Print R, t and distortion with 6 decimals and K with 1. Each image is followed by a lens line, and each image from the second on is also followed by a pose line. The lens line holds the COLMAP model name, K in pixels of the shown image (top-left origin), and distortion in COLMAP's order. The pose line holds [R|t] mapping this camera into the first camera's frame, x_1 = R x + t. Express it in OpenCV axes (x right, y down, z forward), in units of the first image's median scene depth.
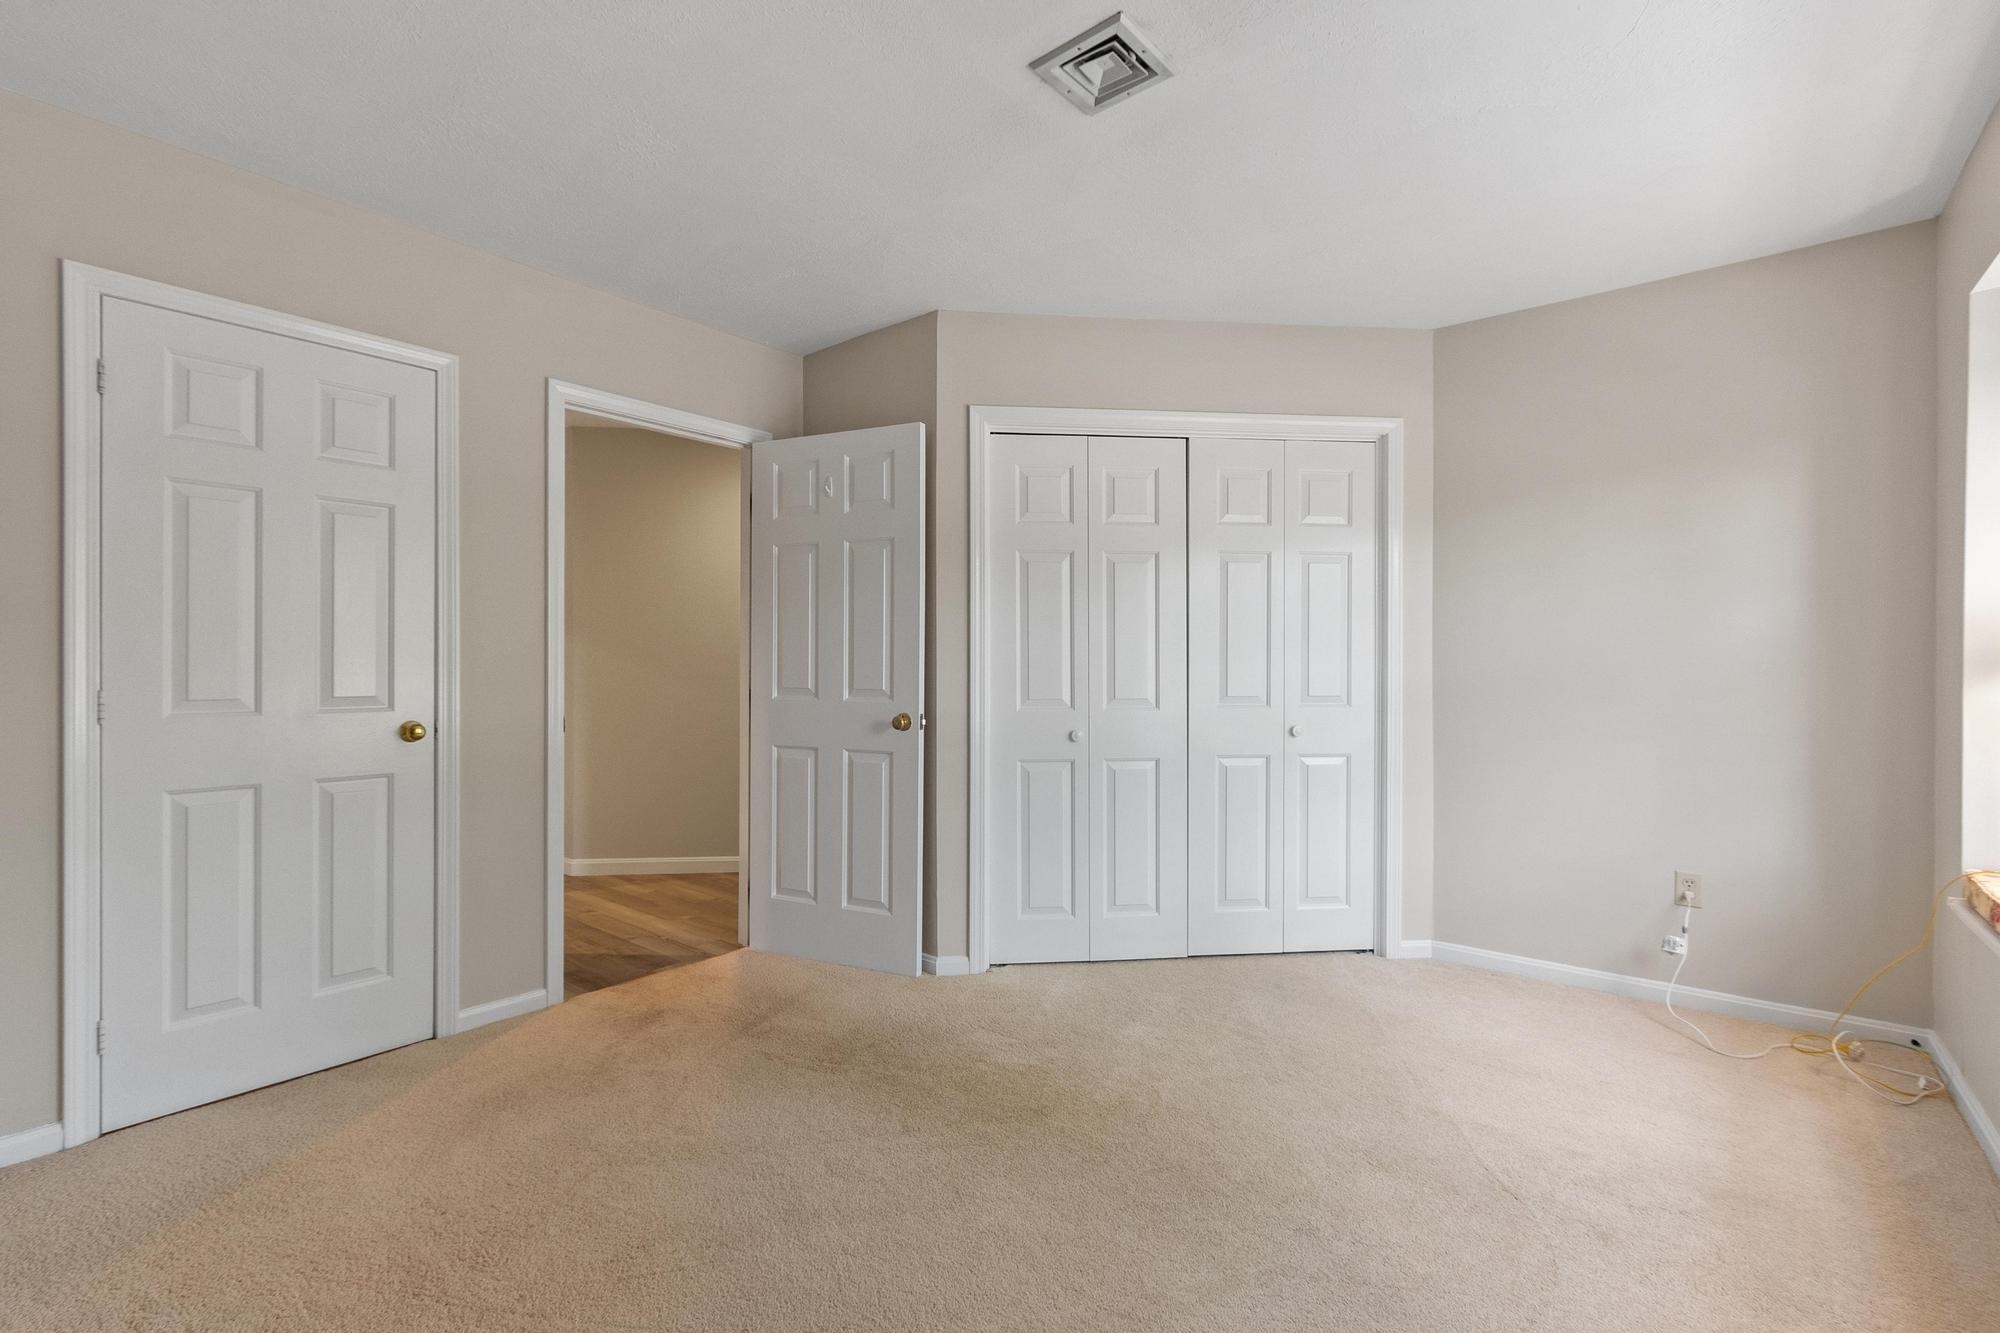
lens RADIAL K [[890.1, 0, 1000.0], [0, 890.1, 666.5], [0, 0, 1]] dist [0.002476, -0.000230]
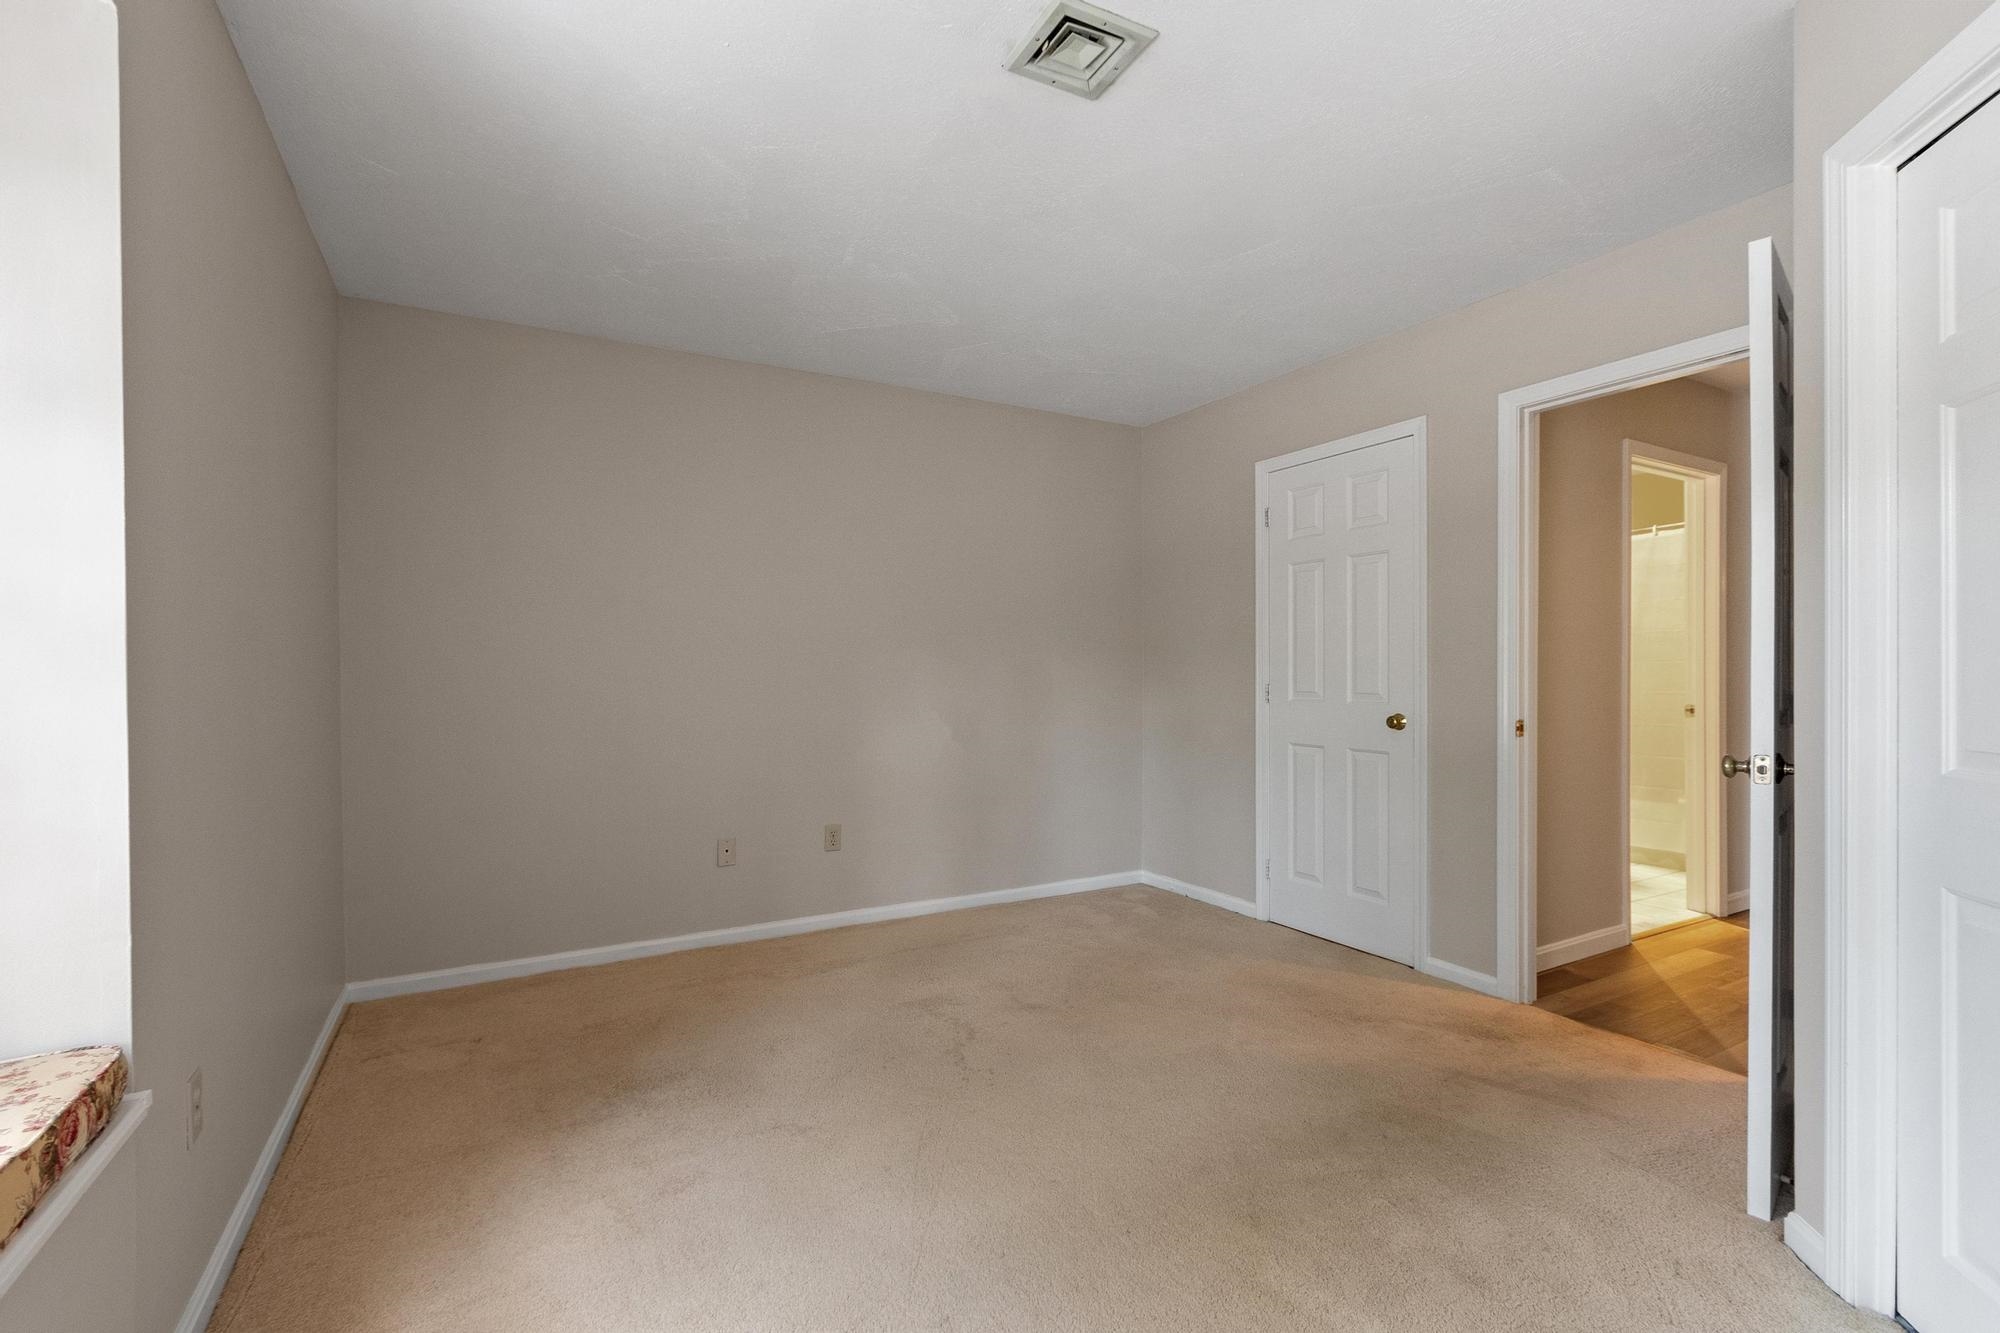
lens RADIAL K [[875.7, 0, 988.0], [0, 875.7, 677.1], [0, 0, 1]] dist [-0.000549, 0.000227]
pose [[-0.373041, -0.000053, -0.927815, 0.602646], [-0.008387, 0.999959, 0.003315, 0.007673], [0.927777, 0.009019, -0.373026, 0.746284]]
